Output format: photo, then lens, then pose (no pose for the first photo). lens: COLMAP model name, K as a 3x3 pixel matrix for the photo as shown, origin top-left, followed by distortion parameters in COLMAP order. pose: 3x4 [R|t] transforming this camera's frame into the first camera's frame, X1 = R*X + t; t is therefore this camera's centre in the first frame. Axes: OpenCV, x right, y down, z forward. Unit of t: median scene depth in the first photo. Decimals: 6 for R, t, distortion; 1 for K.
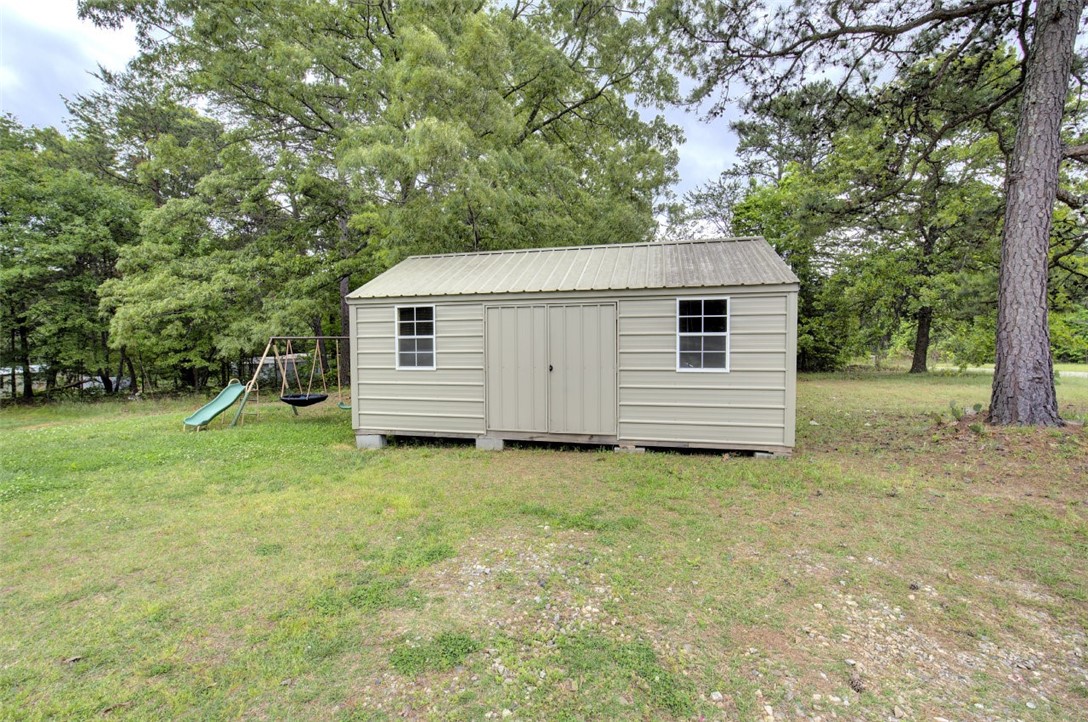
lens RADIAL K [[464.2, 0, 550.3], [0, 464.2, 363.0], [0, 0, 1]] dist [0.000434, 0.001193]
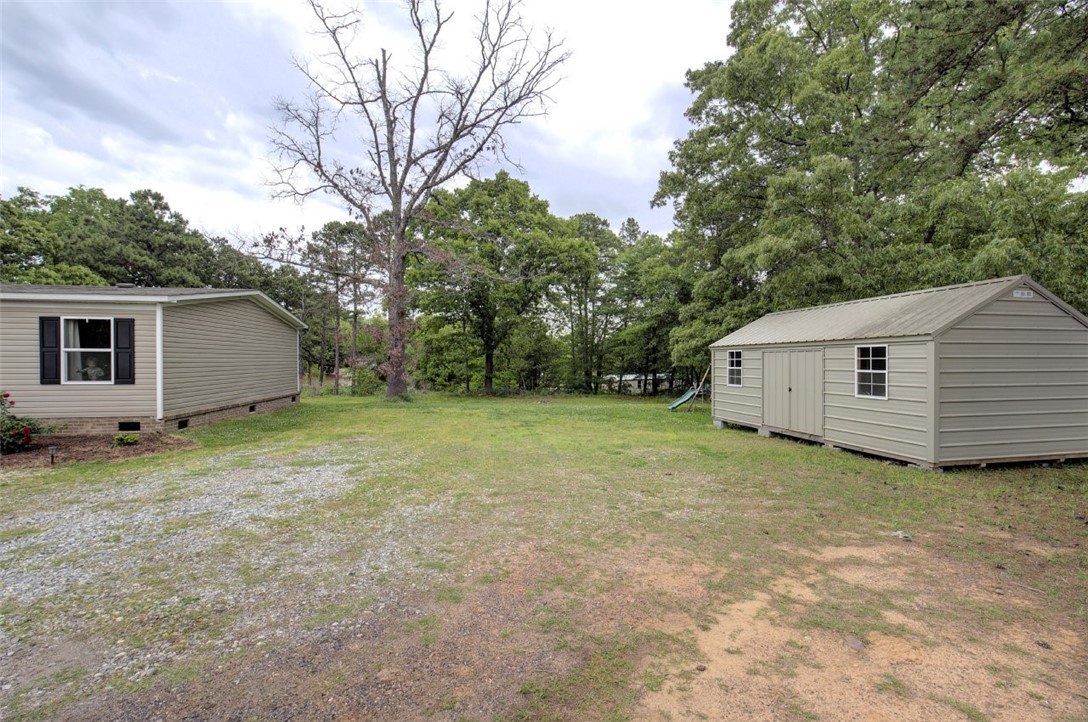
lens RADIAL K [[464.2, 0, 549.4], [0, 464.2, 359.4], [0, 0, 1]] dist [0.000434, 0.001193]
pose [[0.427509, 0.002014, -0.904009, 1.071321], [-0.036807, 0.999207, -0.015180, -0.037587], [0.903261, 0.039763, 0.427244, -0.431838]]
